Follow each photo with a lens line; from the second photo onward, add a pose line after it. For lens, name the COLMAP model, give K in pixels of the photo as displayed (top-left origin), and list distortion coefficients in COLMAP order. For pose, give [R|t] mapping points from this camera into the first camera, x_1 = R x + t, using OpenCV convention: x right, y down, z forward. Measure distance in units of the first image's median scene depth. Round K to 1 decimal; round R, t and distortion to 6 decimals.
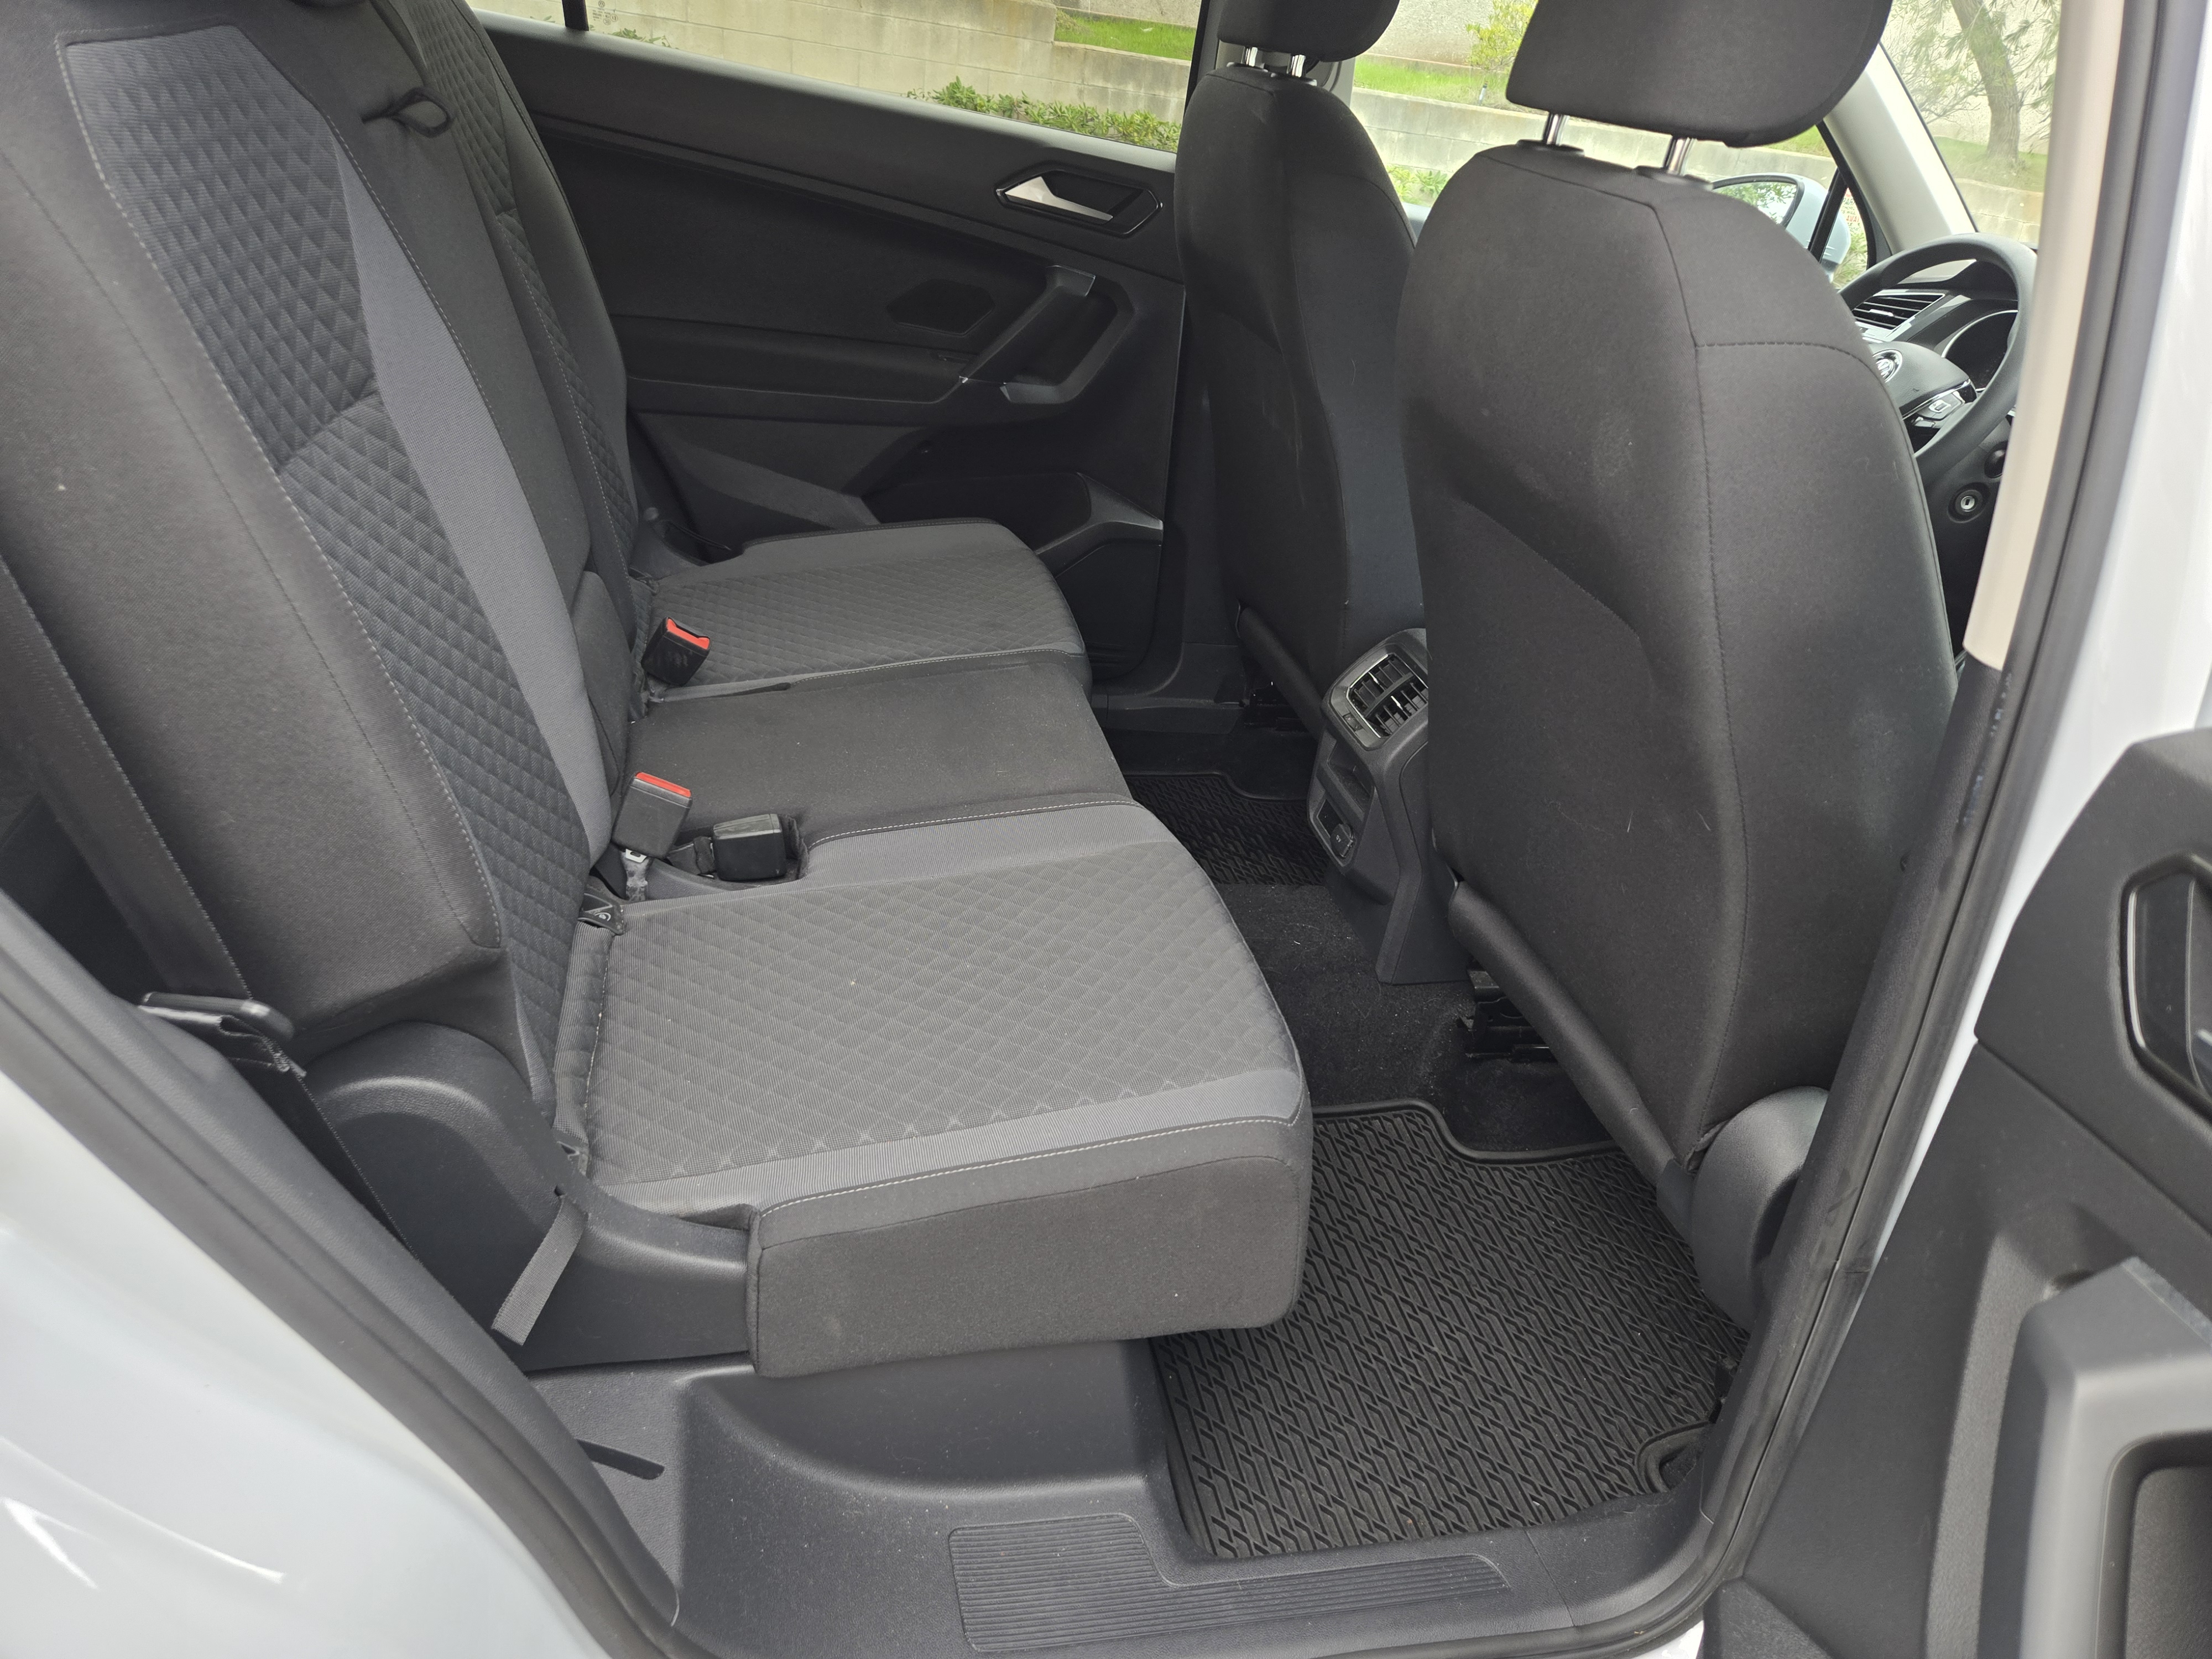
lens RADIAL K [[1408.4, 0, 1106.0], [0, 1408.4, 829.5], [0, 0, 1]] dist [0.066809, -0.065334]
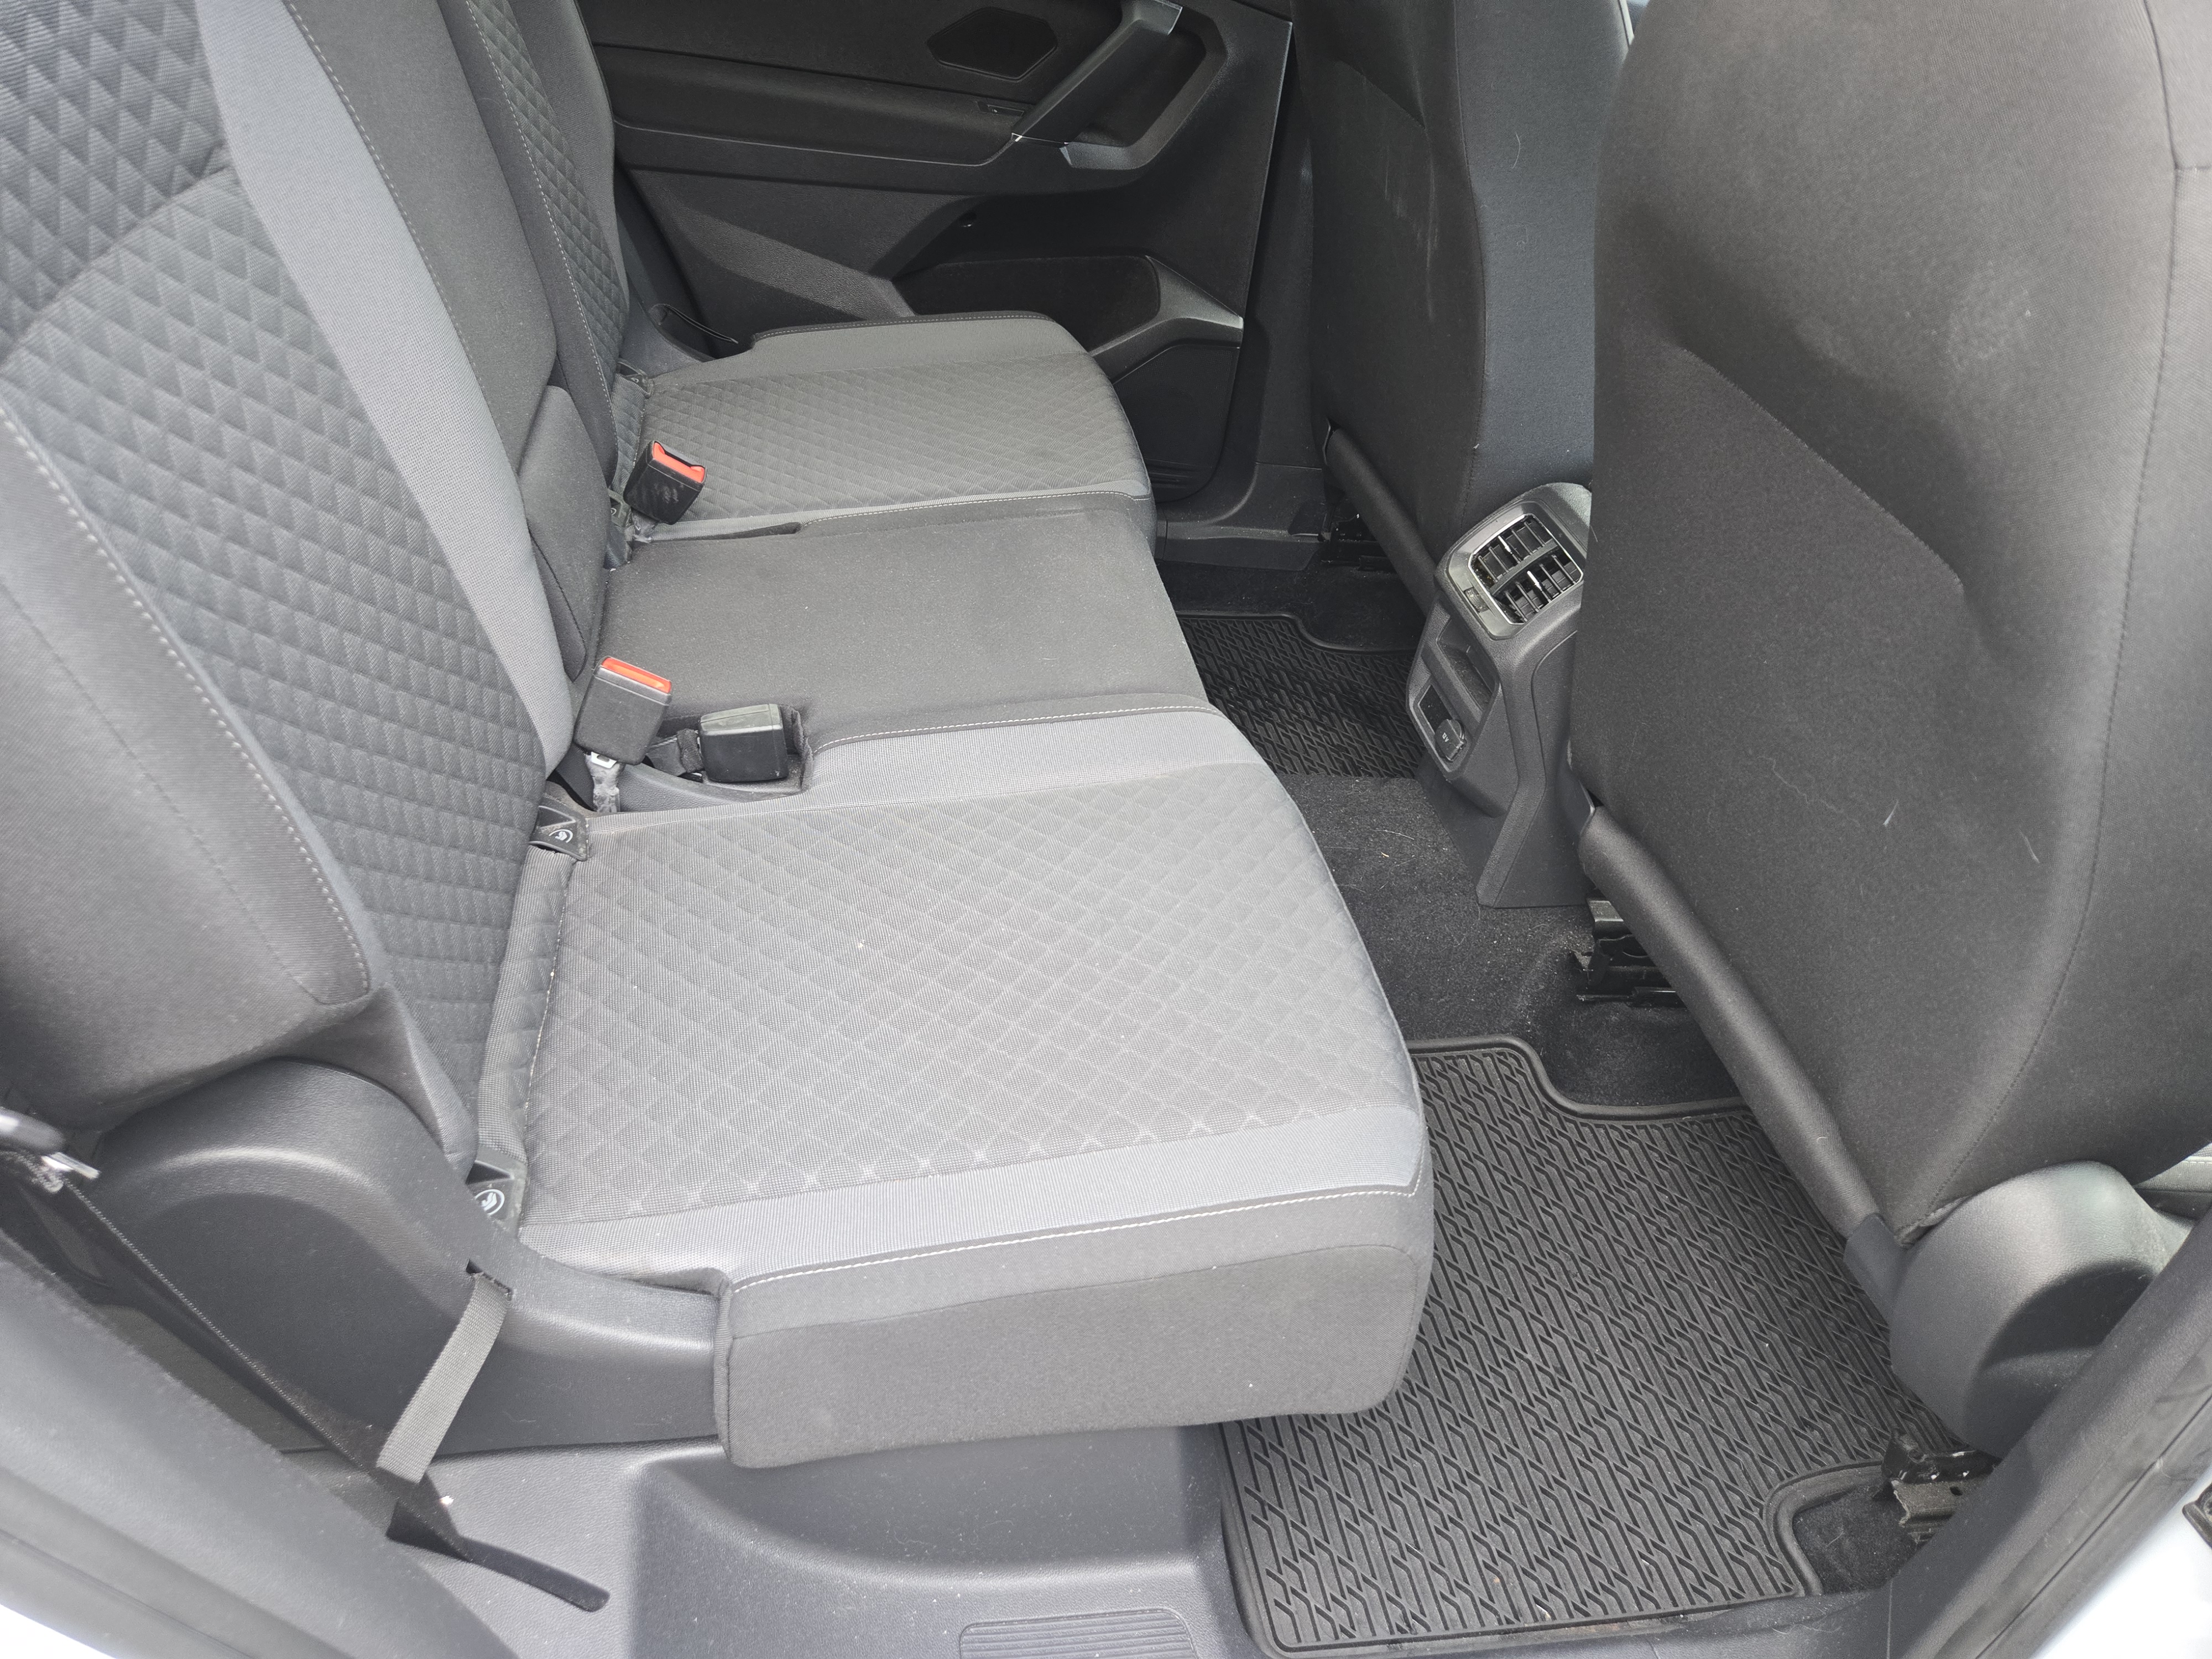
lens RADIAL K [[1486.9, 0, 1081.8], [0, 1486.9, 846.9], [0, 0, 1]] dist [0.064649, -0.053126]
pose [[0.998232, 0.045356, -0.038402, -0.018555], [-0.039580, 0.989401, 0.139712, -0.059549], [0.044332, -0.137946, 0.989447, 0.138617]]
